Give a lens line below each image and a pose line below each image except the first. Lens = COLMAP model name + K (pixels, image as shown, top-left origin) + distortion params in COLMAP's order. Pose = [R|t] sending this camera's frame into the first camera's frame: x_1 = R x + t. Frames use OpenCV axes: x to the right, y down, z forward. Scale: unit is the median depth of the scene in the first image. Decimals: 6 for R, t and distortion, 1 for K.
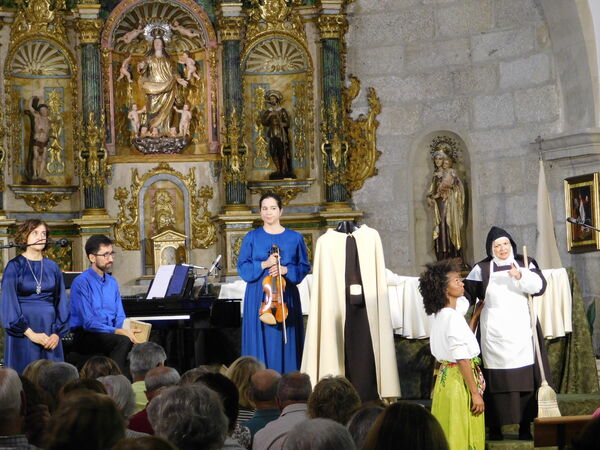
lens RADIAL K [[2060.1, 0, 299.5], [0, 2060.1, 234.4], [0, 0, 1]] dist [0.083966, 0.000000]
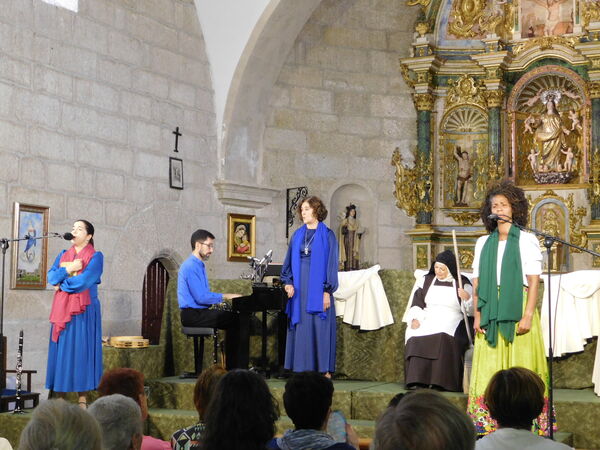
lens RADIAL K [[1057.7, 0, 301.6], [0, 1057.7, 227.6], [0, 0, 1]] dist [0.030604, 0.000000]
pose [[0.821811, -0.000798, -0.569760, 0.202850], [-0.011608, 0.999768, -0.018144, 0.005217], [0.569642, 0.021524, 0.821611, 0.321684]]
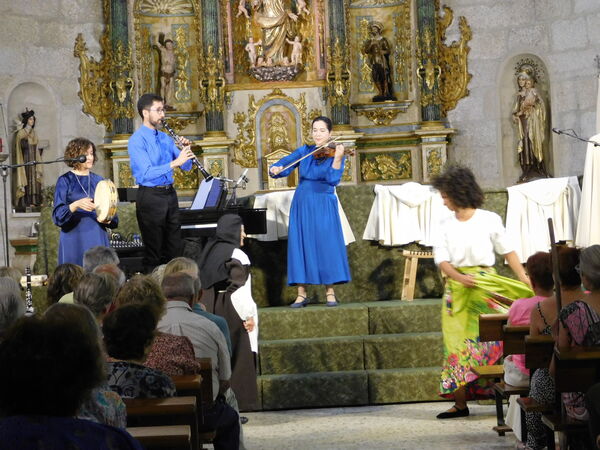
lens RADIAL K [[1787.9, 0, 305.0], [0, 1787.9, 229.0], [0, 0, 1]] dist [0.087443, 0.000000]
pose [[0.992006, -0.012872, -0.125536, 0.070616], [0.017937, 0.999067, 0.039298, 0.003287], [0.124913, -0.041235, 0.991310, 0.033472]]
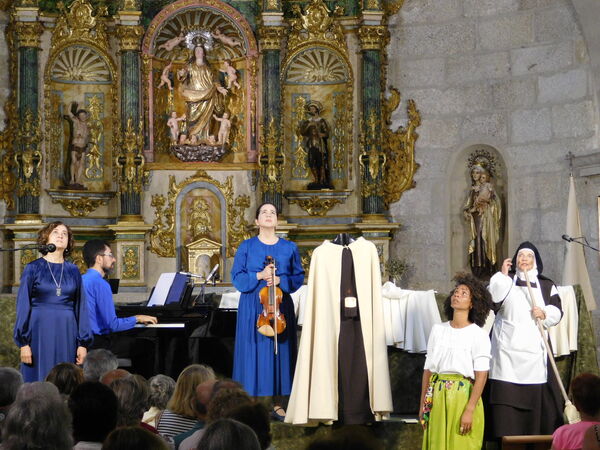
lens RADIAL K [[2062.0, 0, 300.1], [0, 2062.0, 231.2], [0, 0, 1]] dist [0.096582, 0.000000]
pose [[0.998566, 0.023444, -0.048121, 0.030901], [-0.023753, 0.999701, -0.005861, -0.000630], [0.047969, 0.006995, 0.998824, 0.002347]]
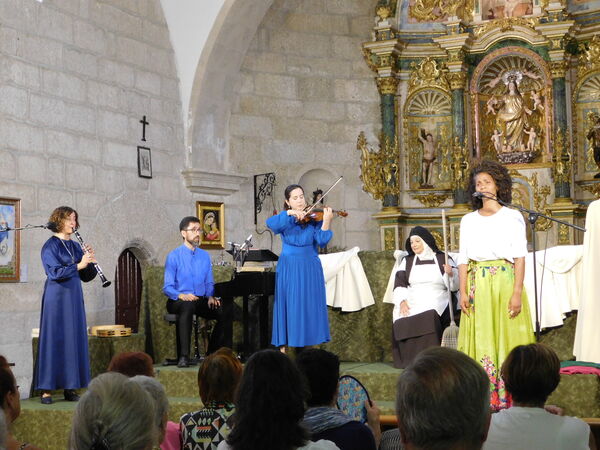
lens RADIAL K [[1057.7, 0, 301.4], [0, 1057.7, 224.2], [0, 0, 1]] dist [0.030604, 0.000000]
pose [[0.844423, -0.018921, -0.535343, 0.197100], [0.016351, 0.999821, -0.009546, 0.006530], [0.535428, -0.000692, 0.844581, 0.315377]]
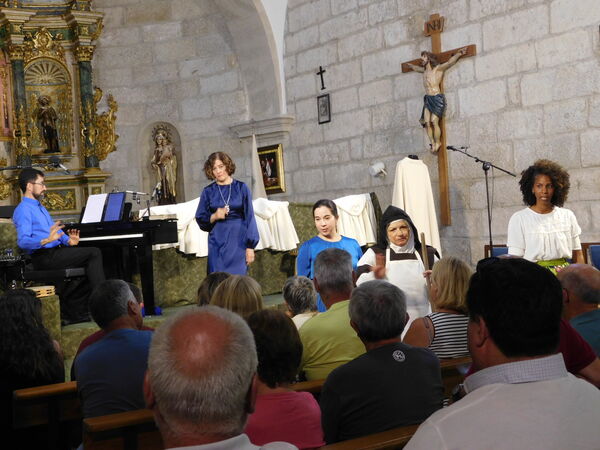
lens RADIAL K [[917.9, 0, 299.5], [0, 917.9, 223.5], [0, 0, 1]] dist [0.035461, 0.000000]
pose [[0.921703, -0.031104, 0.386648, -0.106740], [0.024612, 0.999461, 0.021732, 0.015019], [-0.387115, -0.010514, 0.921971, 0.301206]]
